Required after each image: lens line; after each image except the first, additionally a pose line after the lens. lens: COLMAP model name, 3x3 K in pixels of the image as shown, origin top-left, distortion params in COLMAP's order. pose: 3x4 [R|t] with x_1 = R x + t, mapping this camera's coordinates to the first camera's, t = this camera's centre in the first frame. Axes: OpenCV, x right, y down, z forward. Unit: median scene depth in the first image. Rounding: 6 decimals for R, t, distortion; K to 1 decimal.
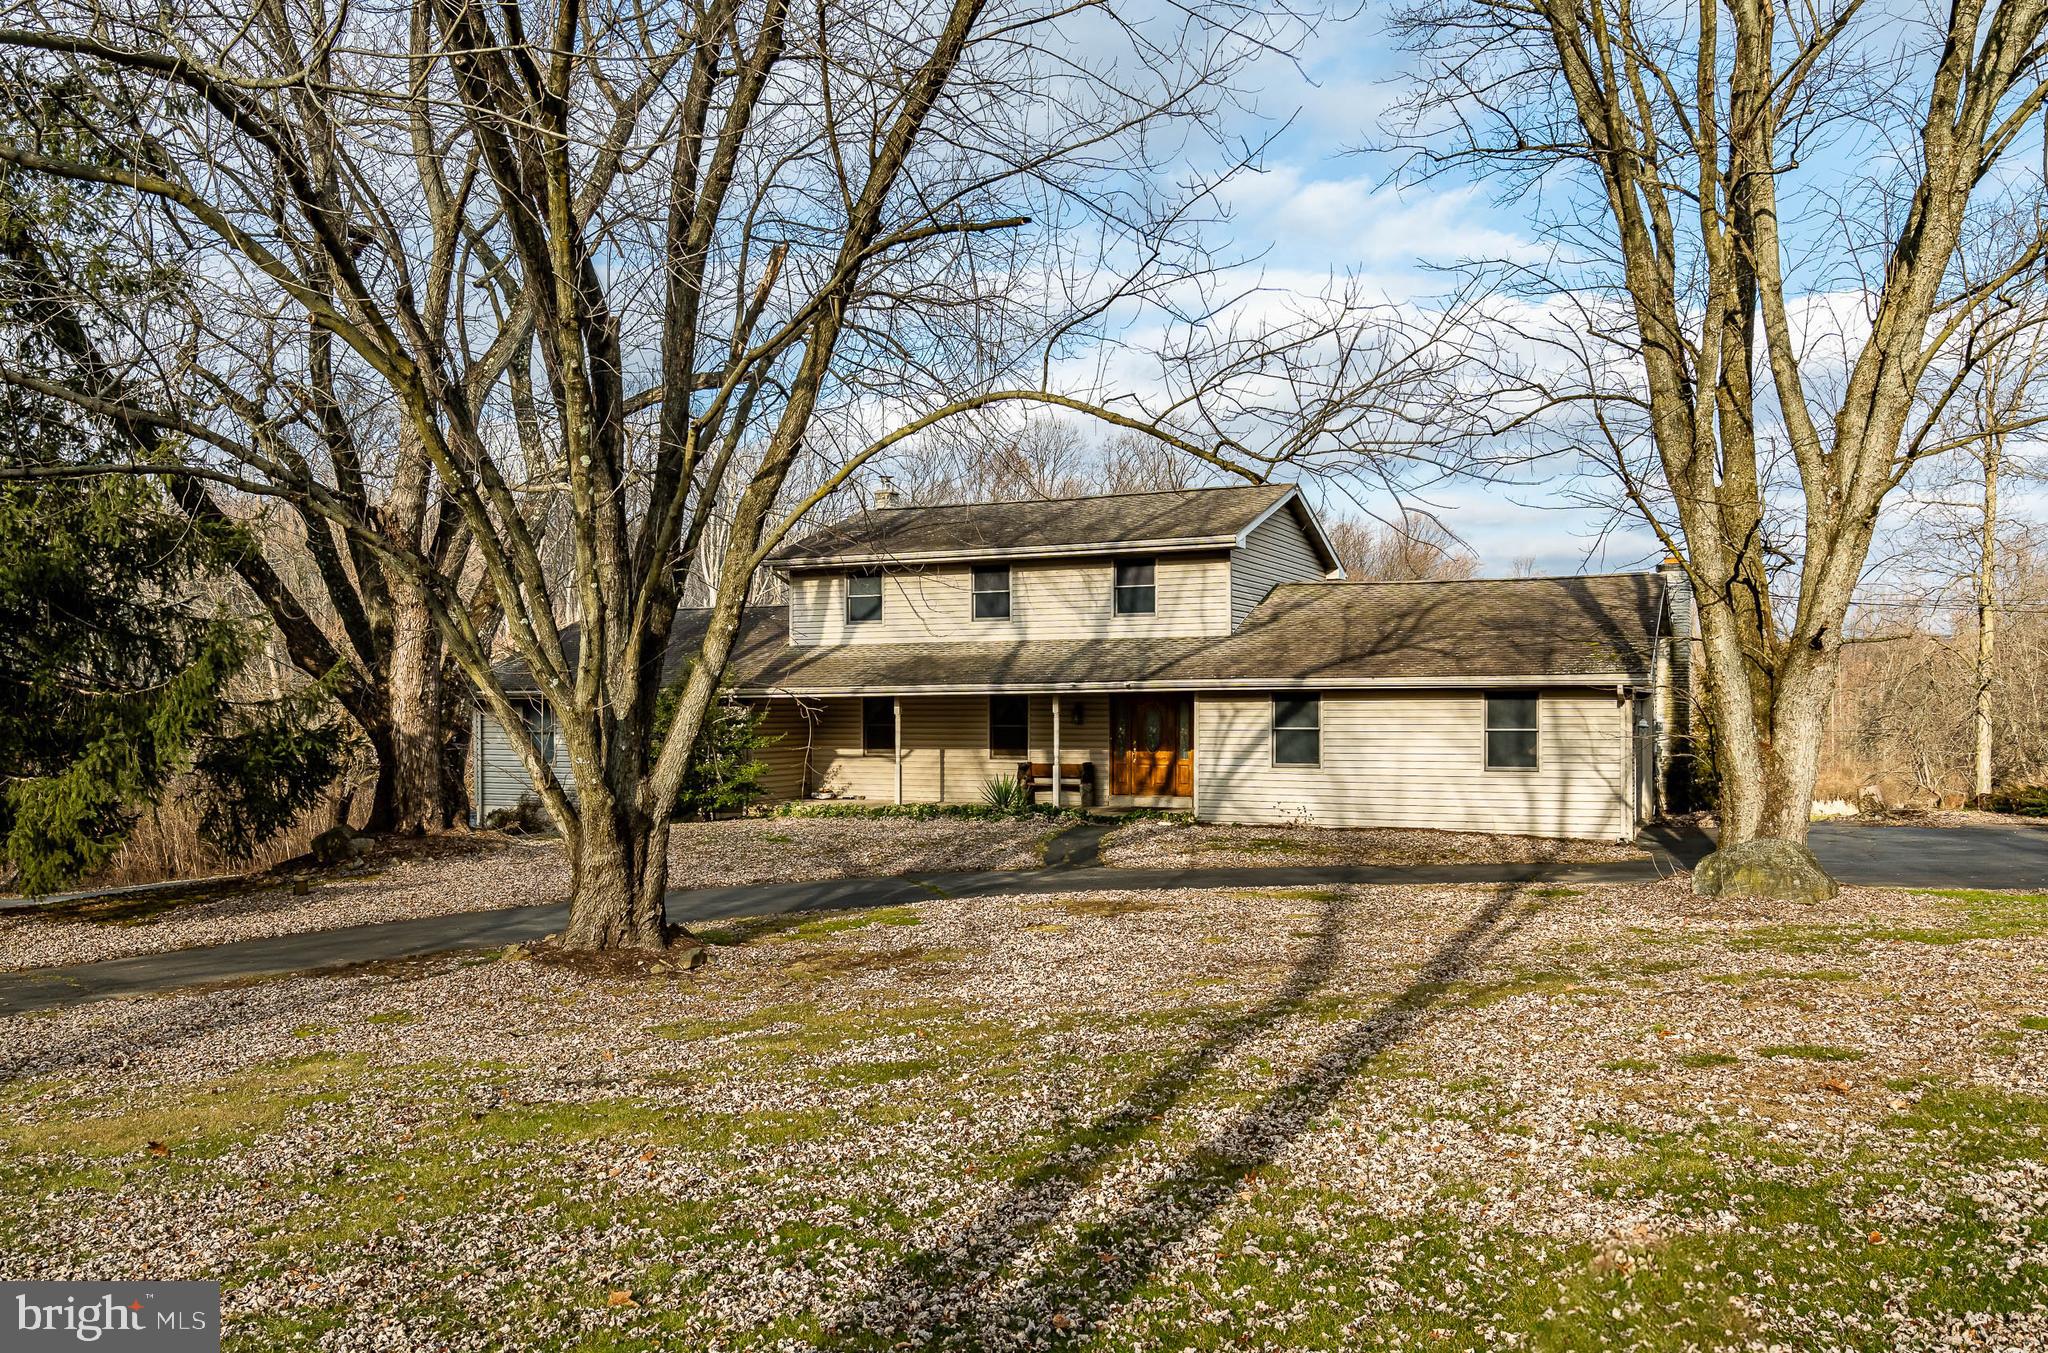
lens RADIAL K [[1541.9, 0, 1022.8], [0, 1541.9, 674.3], [0, 0, 1]] dist [-0.007472, -0.000618]
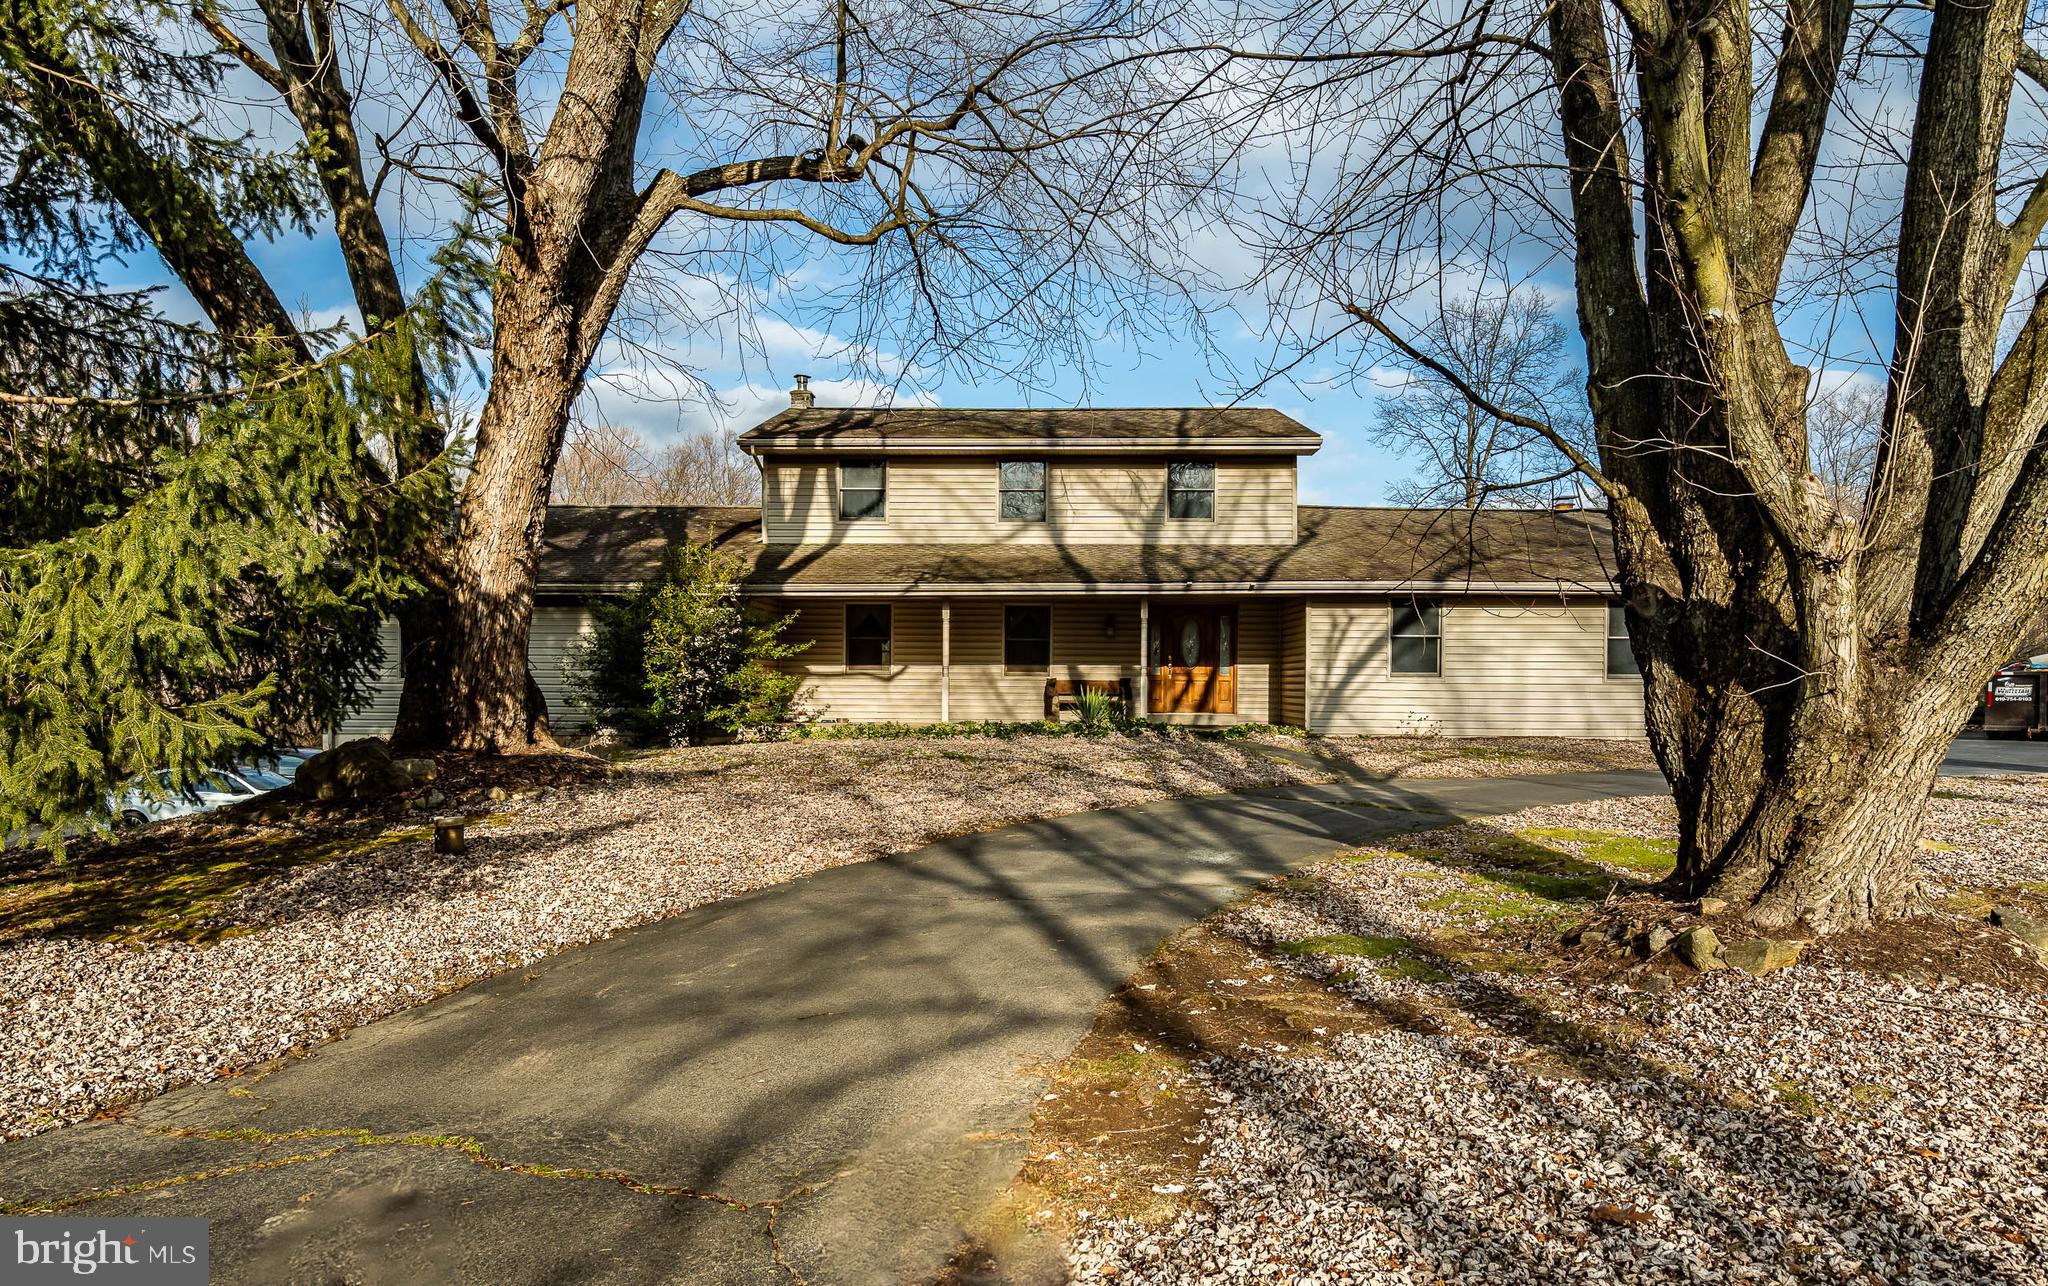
lens RADIAL K [[1197.9, 0, 1026.8], [0, 1197.9, 656.1], [0, 0, 1]] dist [0.005323, 0.000397]
pose [[0.923421, 0.016898, 0.383415, -0.295250], [-0.016336, 0.999855, -0.004722, 0.049105], [-0.383440, -0.001903, 0.923564, 0.362800]]
